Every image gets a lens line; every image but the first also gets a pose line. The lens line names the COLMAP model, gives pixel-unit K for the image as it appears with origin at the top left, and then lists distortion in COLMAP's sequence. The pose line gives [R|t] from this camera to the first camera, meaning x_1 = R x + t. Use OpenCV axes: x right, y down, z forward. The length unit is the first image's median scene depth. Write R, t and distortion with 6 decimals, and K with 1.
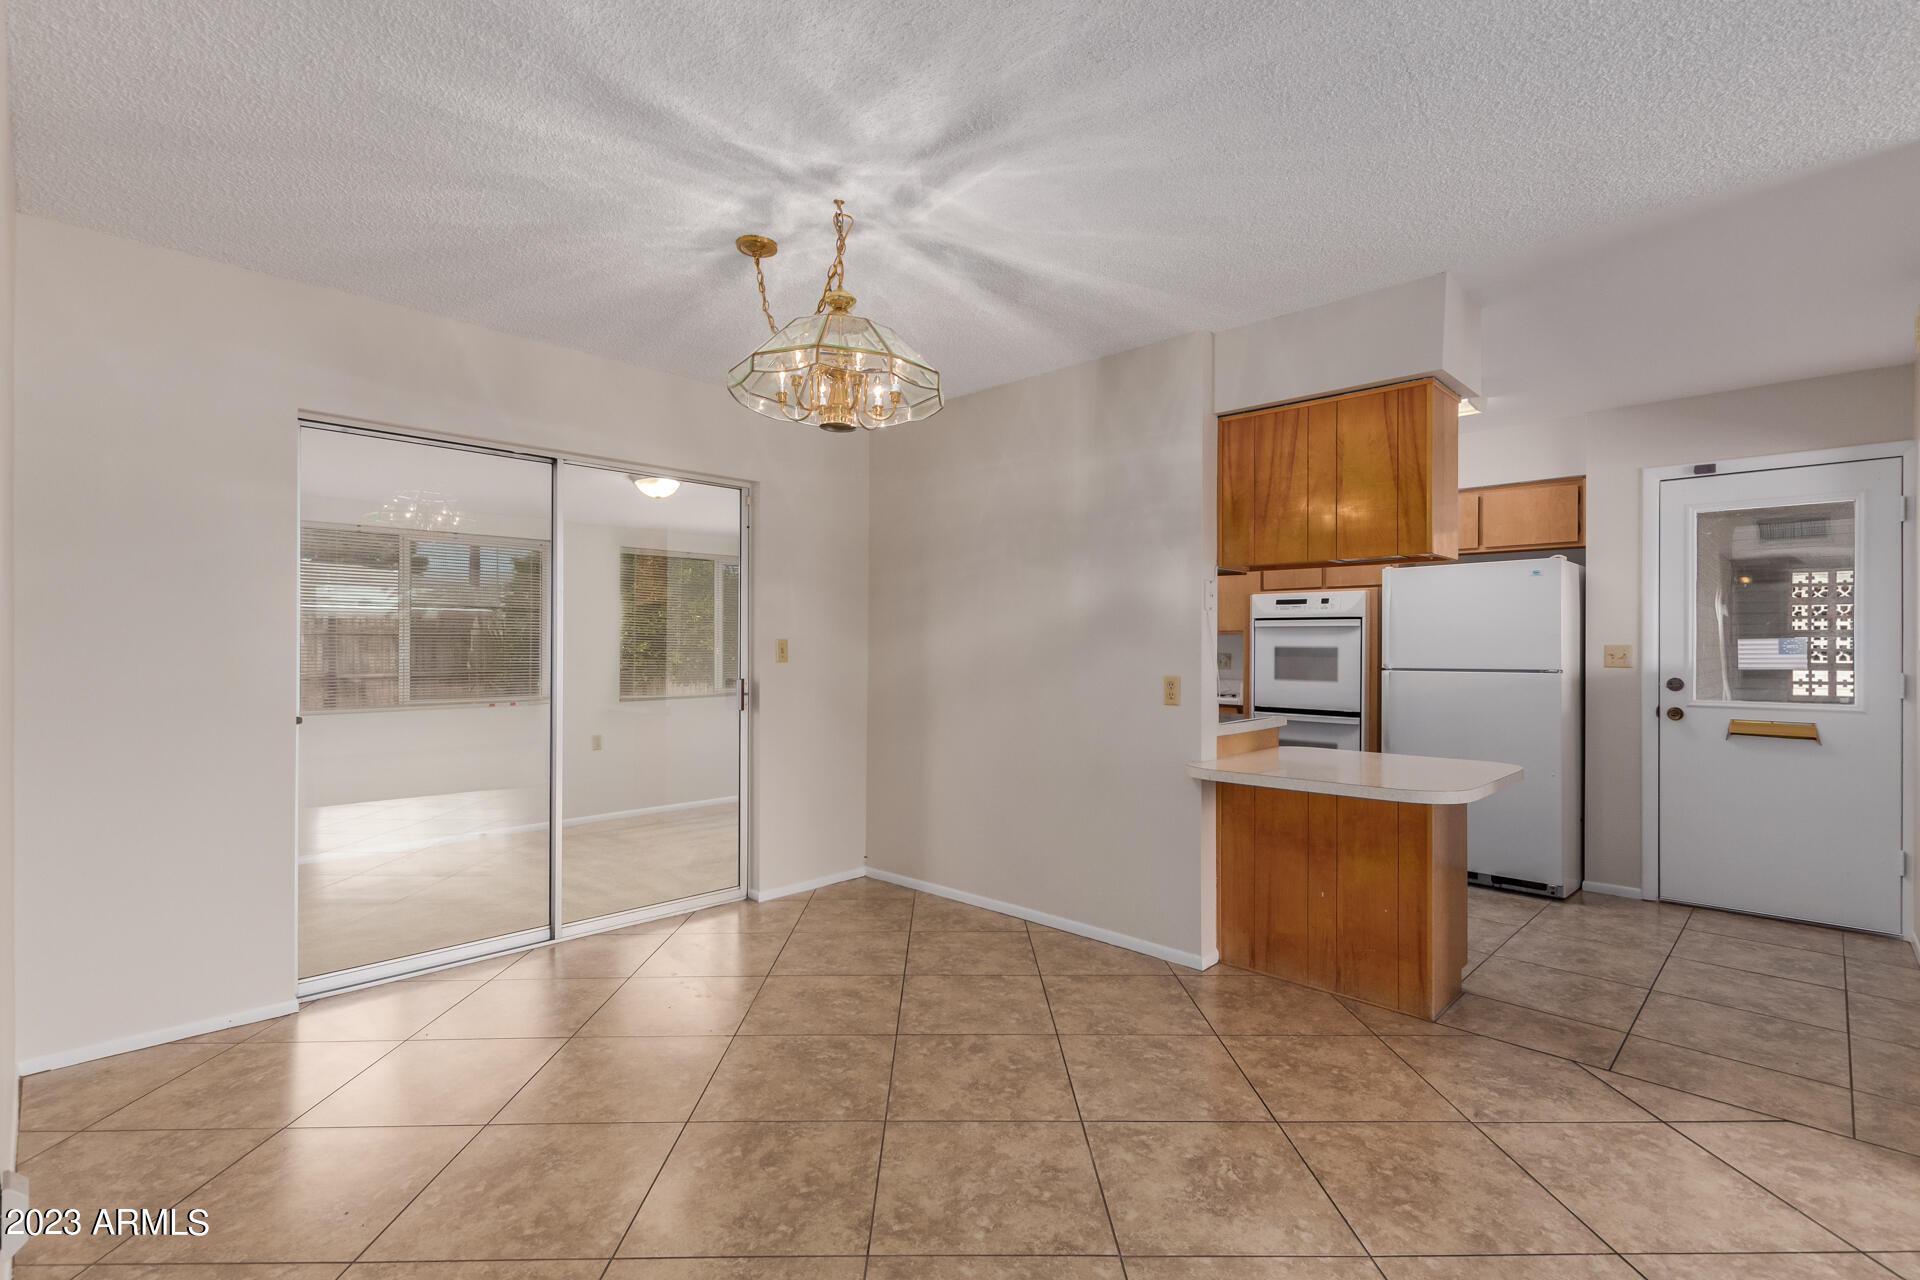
lens RADIAL K [[881.3, 0, 954.5], [0, 881.3, 648.1], [0, 0, 1]] dist [0.010746, -0.004572]
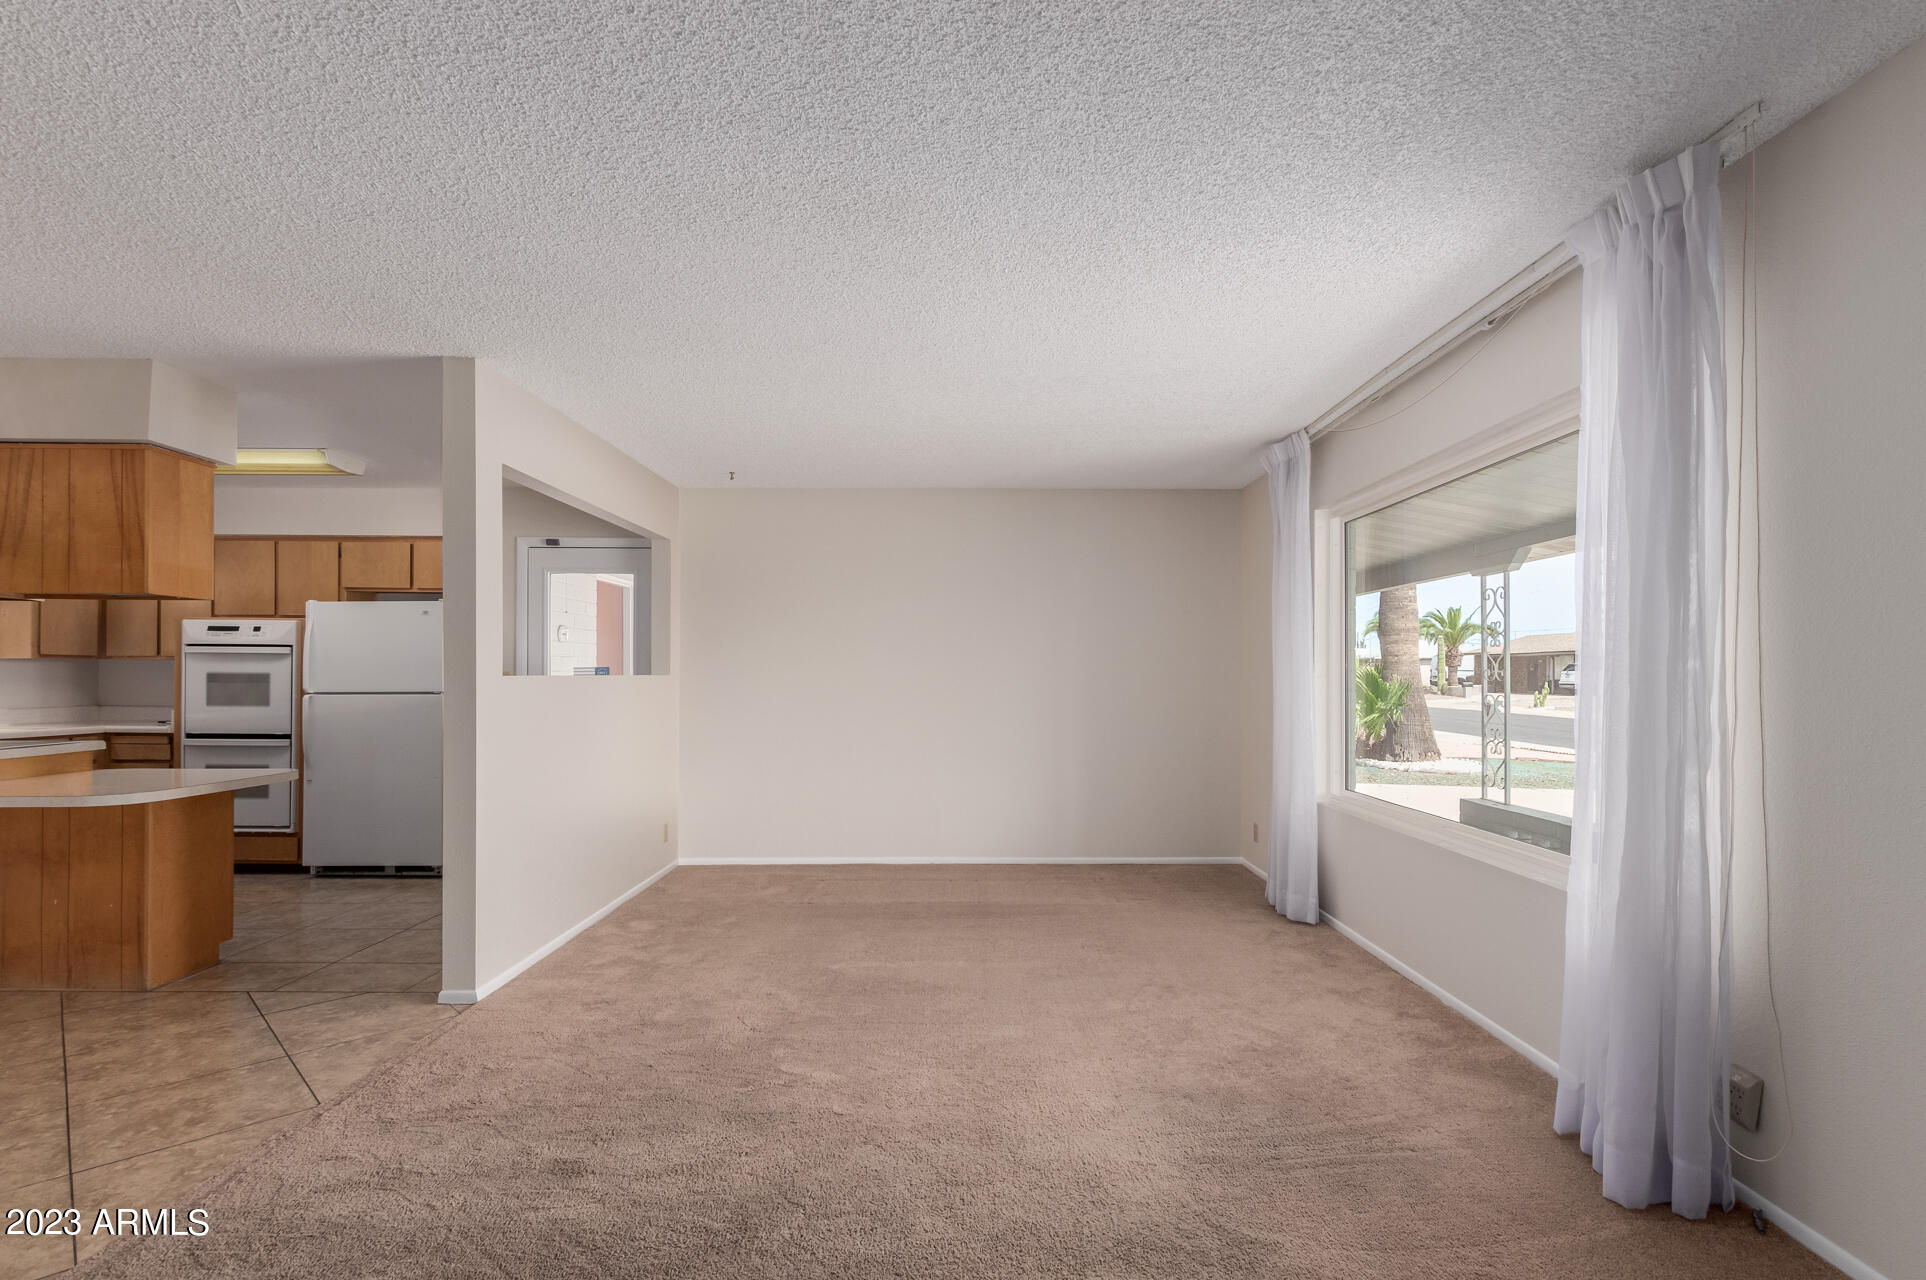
lens RADIAL K [[884.1, 0, 969.1], [0, 884.1, 675.3], [0, 0, 1]] dist [0.010746, -0.004572]
pose [[0.698492, 0.003022, 0.715611, 0.423065], [-0.003656, 0.999993, -0.000655, -0.002055], [-0.715608, -0.002159, 0.698498, -0.566884]]
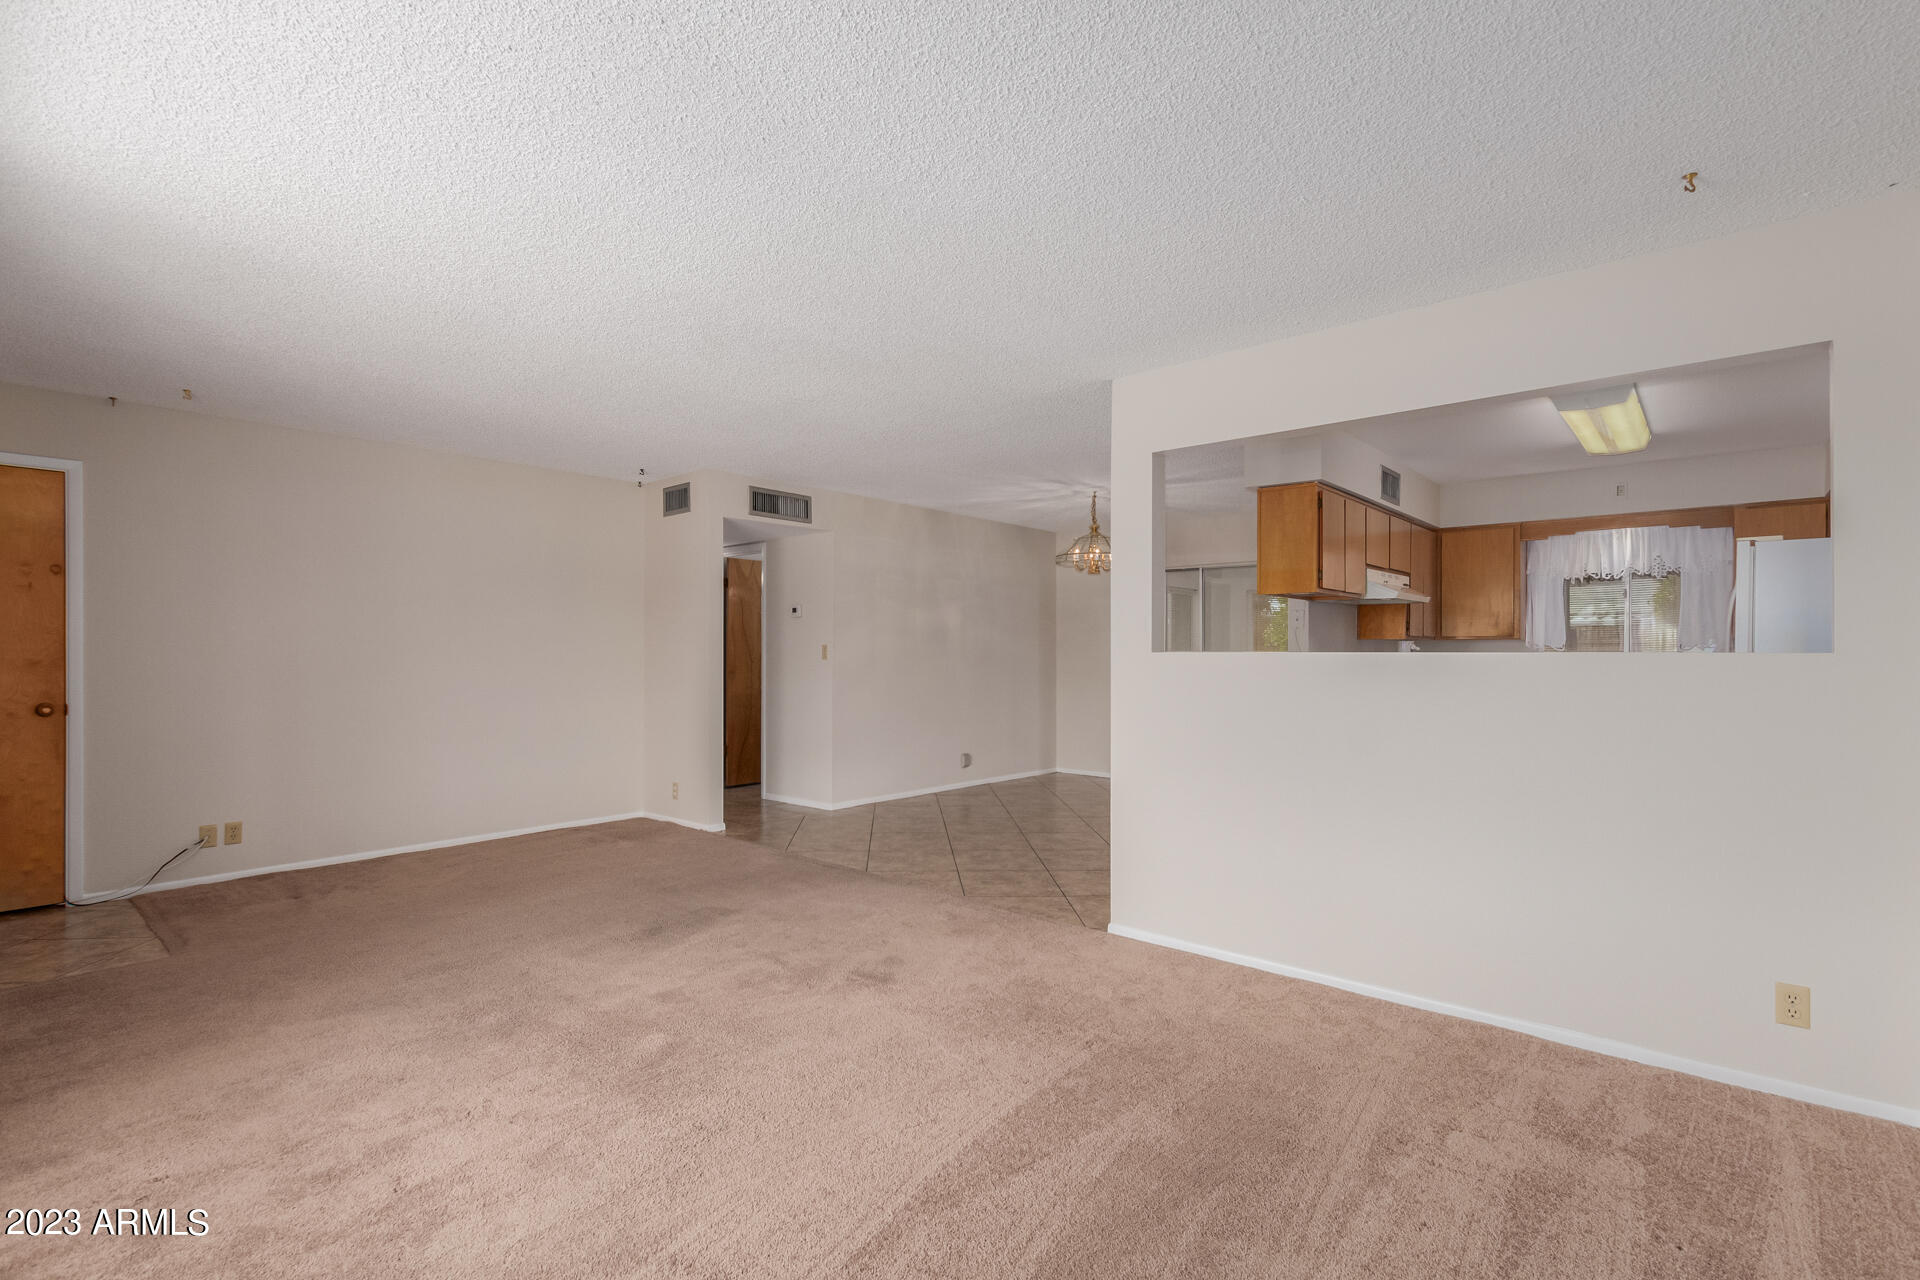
lens RADIAL K [[881.3, 0, 963.5], [0, 881.3, 646.9], [0, 0, 1]] dist [0.010746, -0.004572]
pose [[0.066257, -0.009657, -0.997756, 1.996061], [-0.003108, 0.999946, -0.009884, 0.008615], [0.997798, 0.003756, 0.066223, 0.324798]]
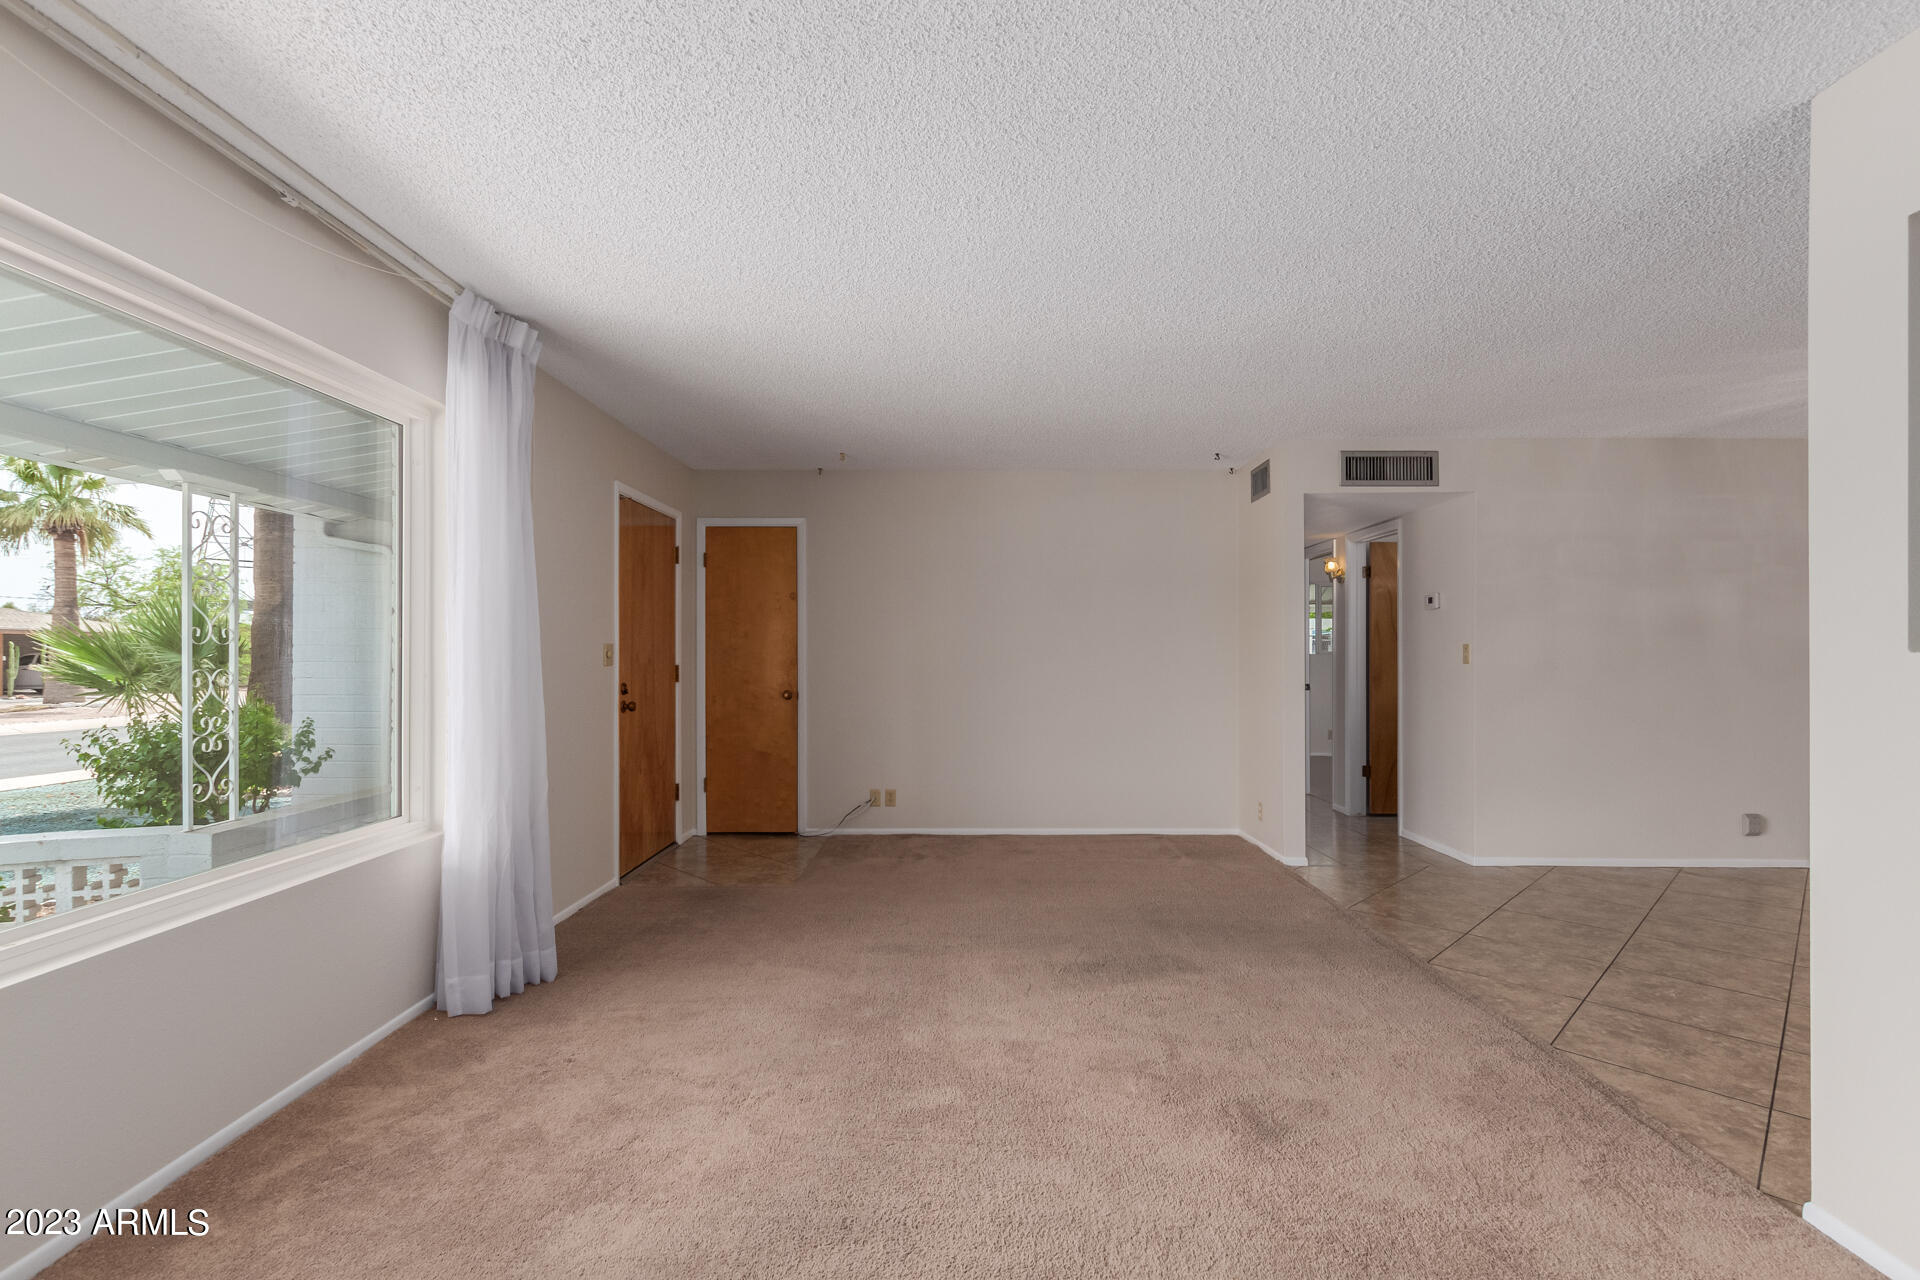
lens RADIAL K [[881.3, 0, 959.6], [0, 881.3, 643.4], [0, 0, 1]] dist [0.010746, -0.004572]
pose [[-0.716727, -0.012152, -0.697248, 1.626282], [-0.004388, 0.999907, -0.012917, 0.007140], [0.697340, -0.006199, -0.716714, 0.645113]]
